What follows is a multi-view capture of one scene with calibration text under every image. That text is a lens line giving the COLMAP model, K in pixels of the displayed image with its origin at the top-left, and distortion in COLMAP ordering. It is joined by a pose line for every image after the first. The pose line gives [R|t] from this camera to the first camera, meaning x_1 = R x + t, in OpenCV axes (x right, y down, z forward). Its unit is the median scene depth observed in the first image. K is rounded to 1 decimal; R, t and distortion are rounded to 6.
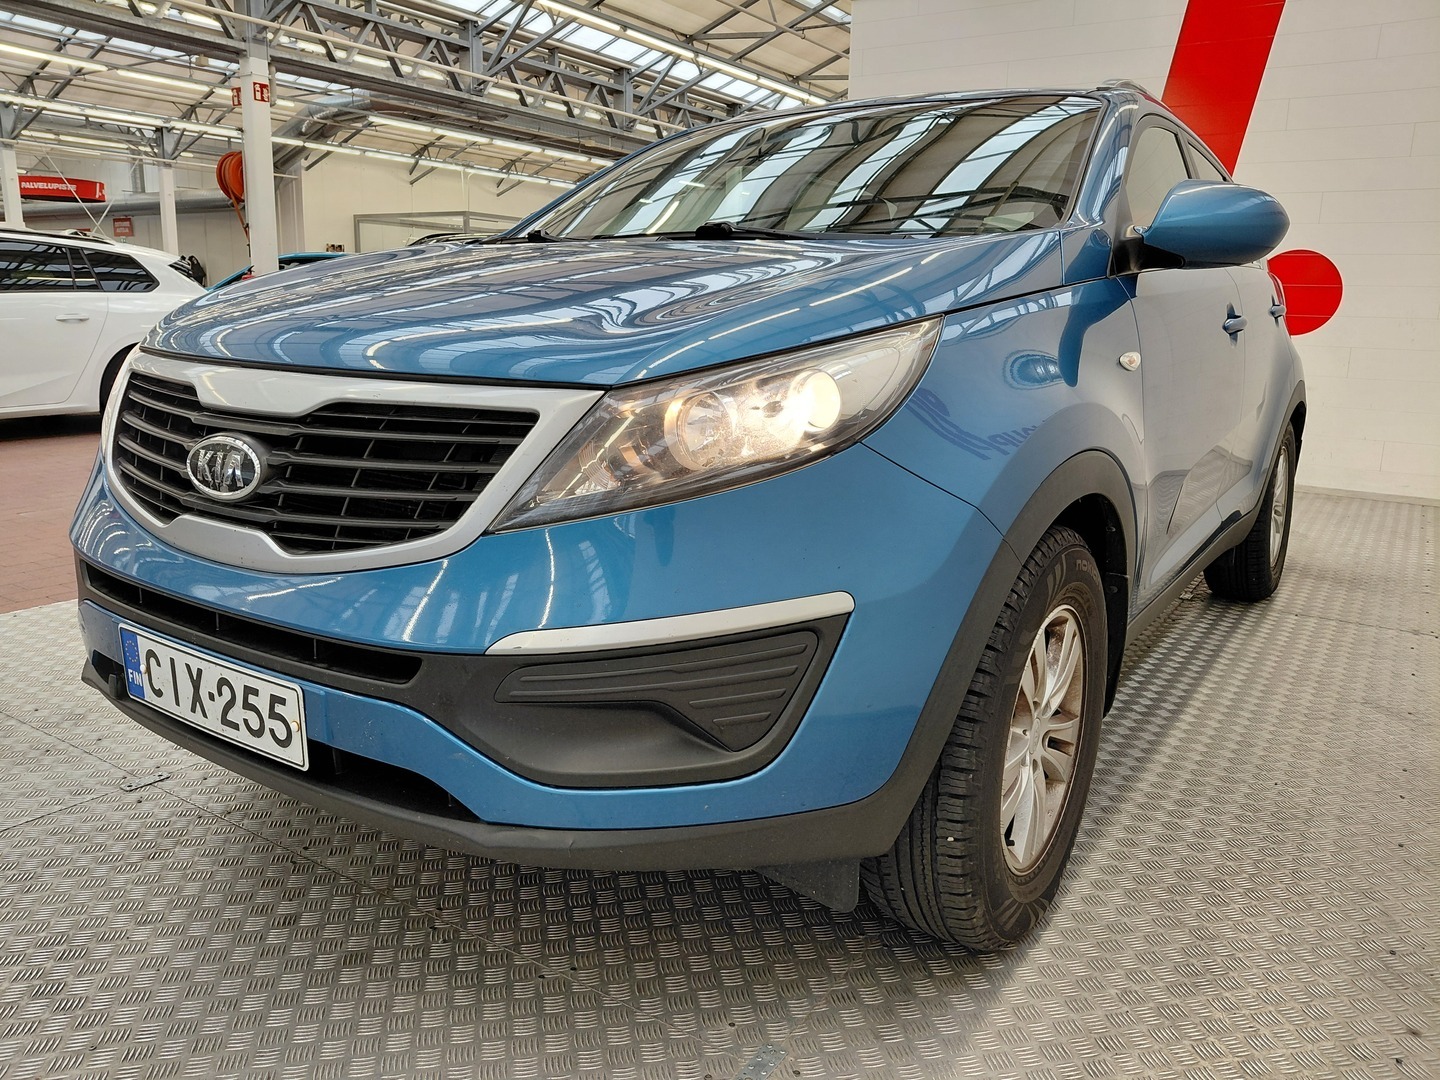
lens RADIAL K [[1060.2, 0, 731.3], [0, 1060.2, 537.8], [0, 0, 1]] dist [0.011438, -0.023052]
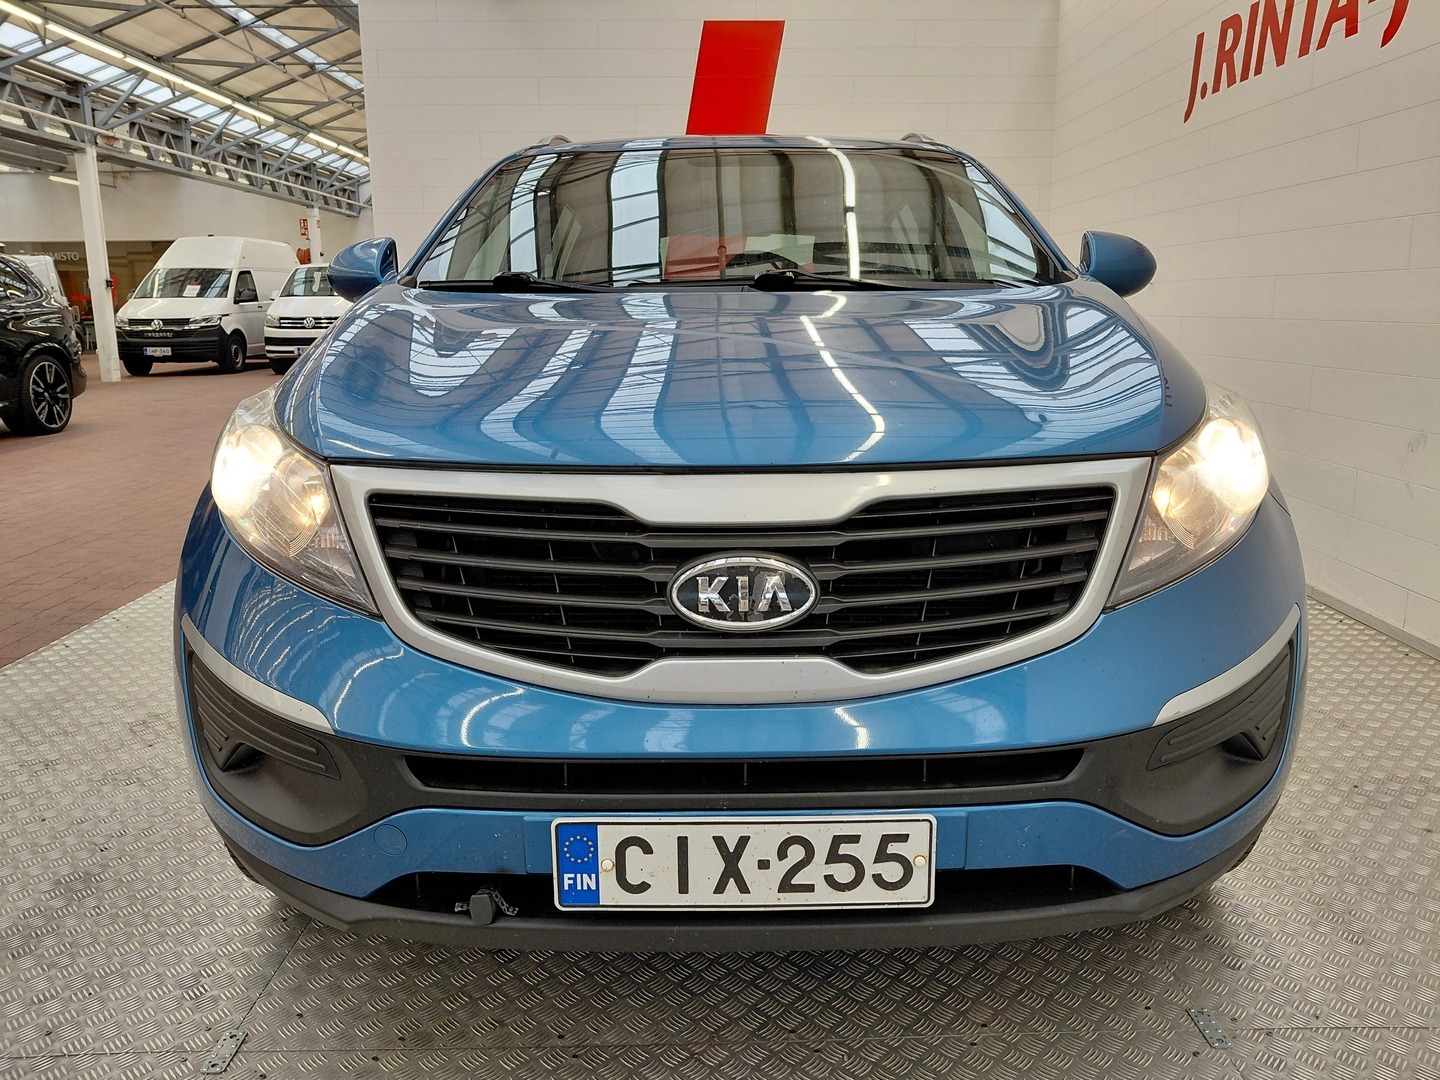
lens RADIAL K [[1060.2, 0, 724.6], [0, 1060.2, 528.6], [0, 0, 1]] dist [0.011438, -0.023052]
pose [[0.824124, -0.139898, 0.548860, -0.969264], [0.143039, 0.989013, 0.037311, -0.154389], [-0.548050, 0.047760, 0.835081, 0.311192]]
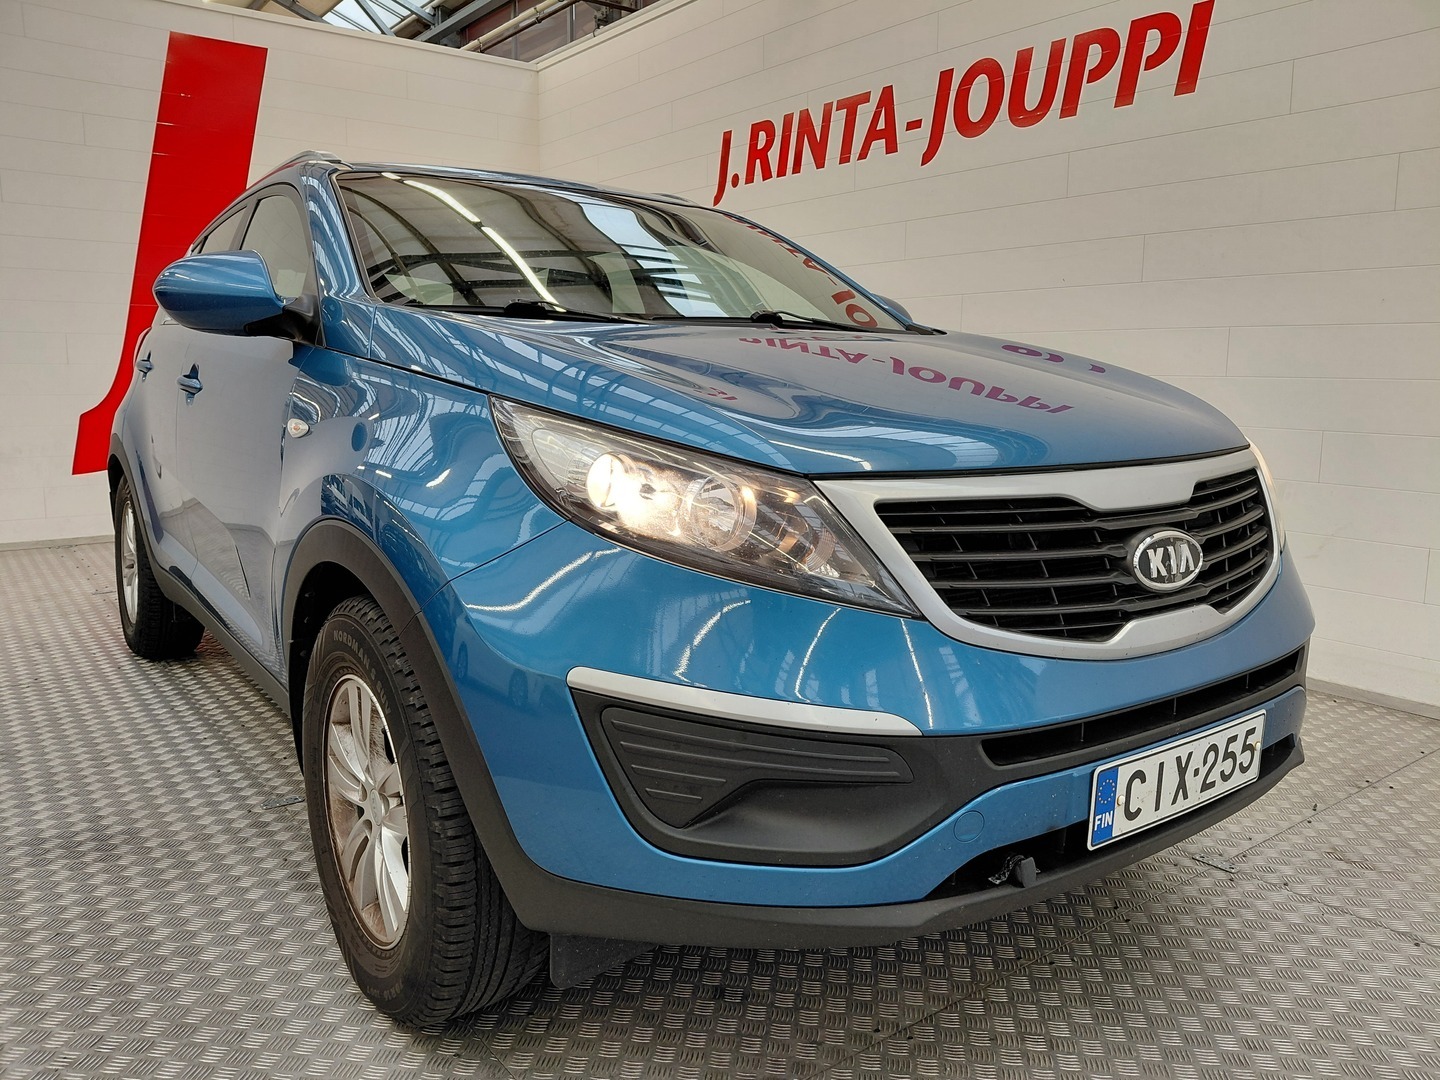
lens RADIAL K [[1060.2, 0, 718.8], [0, 1060.2, 553.2], [0, 0, 1]] dist [0.011438, -0.023052]
pose [[0.344583, -0.174911, 0.922317, -1.644651], [0.196197, 0.974210, 0.111452, -0.285088], [-0.918025, 0.142551, 0.370013, 1.044674]]
